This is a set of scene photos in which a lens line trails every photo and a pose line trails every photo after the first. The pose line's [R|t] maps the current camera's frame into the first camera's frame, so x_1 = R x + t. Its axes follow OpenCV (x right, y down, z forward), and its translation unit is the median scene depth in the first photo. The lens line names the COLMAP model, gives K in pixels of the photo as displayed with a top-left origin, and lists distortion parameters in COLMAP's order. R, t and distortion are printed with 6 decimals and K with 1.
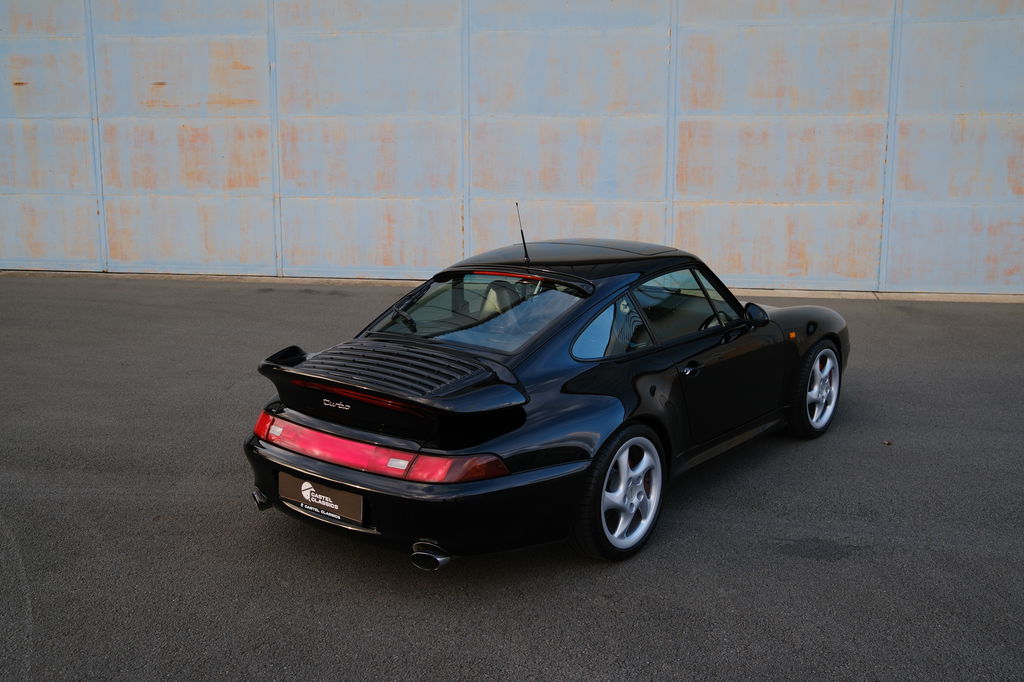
lens RADIAL K [[1048.2, 0, 512.0], [0, 1048.2, 341.0], [0, 0, 1]] dist [-0.007998, 0.046215]
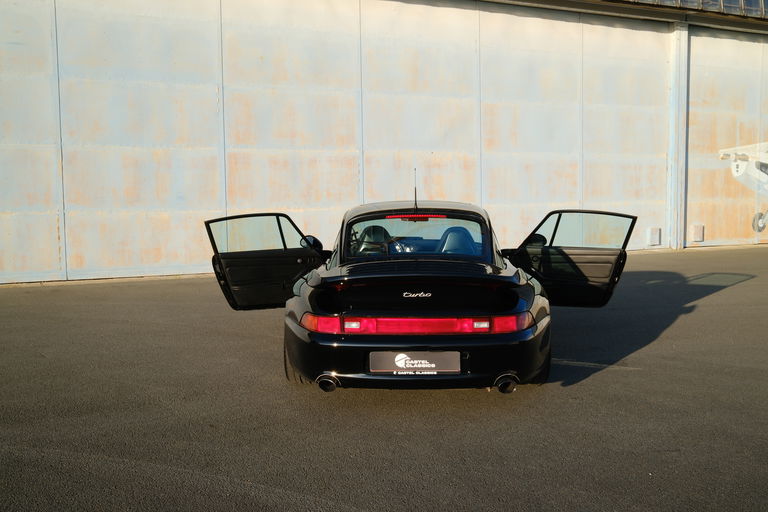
lens RADIAL K [[786.2, 0, 384.0], [0, 786.2, 256.0], [0, 0, 1]] dist [-0.007998, 0.046215]
pose [[0.805402, -0.055314, 0.590142, -0.297471], [0.122856, 0.989593, -0.074915, 0.029800], [-0.579856, 0.132839, 0.803816, 0.060474]]
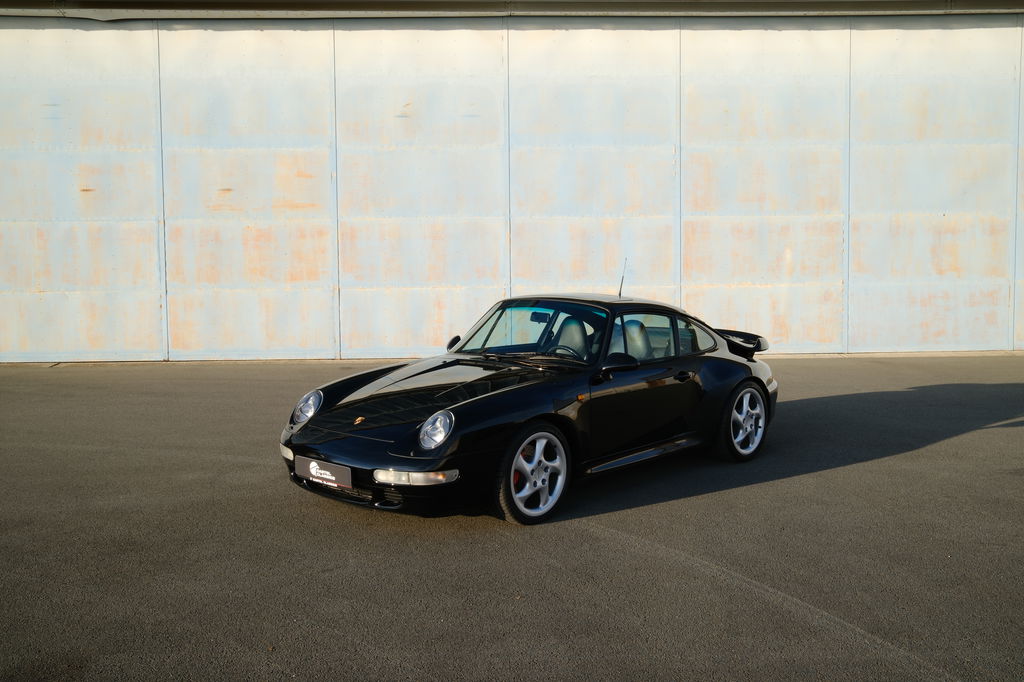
lens RADIAL K [[1048.2, 0, 512.0], [0, 1048.2, 341.0], [0, 0, 1]] dist [-0.007998, 0.046215]
pose [[0.976348, -0.026560, 0.214569, -0.307358], [0.050304, 0.993097, -0.105966, 0.051610], [-0.210274, 0.114253, 0.970943, -0.138359]]
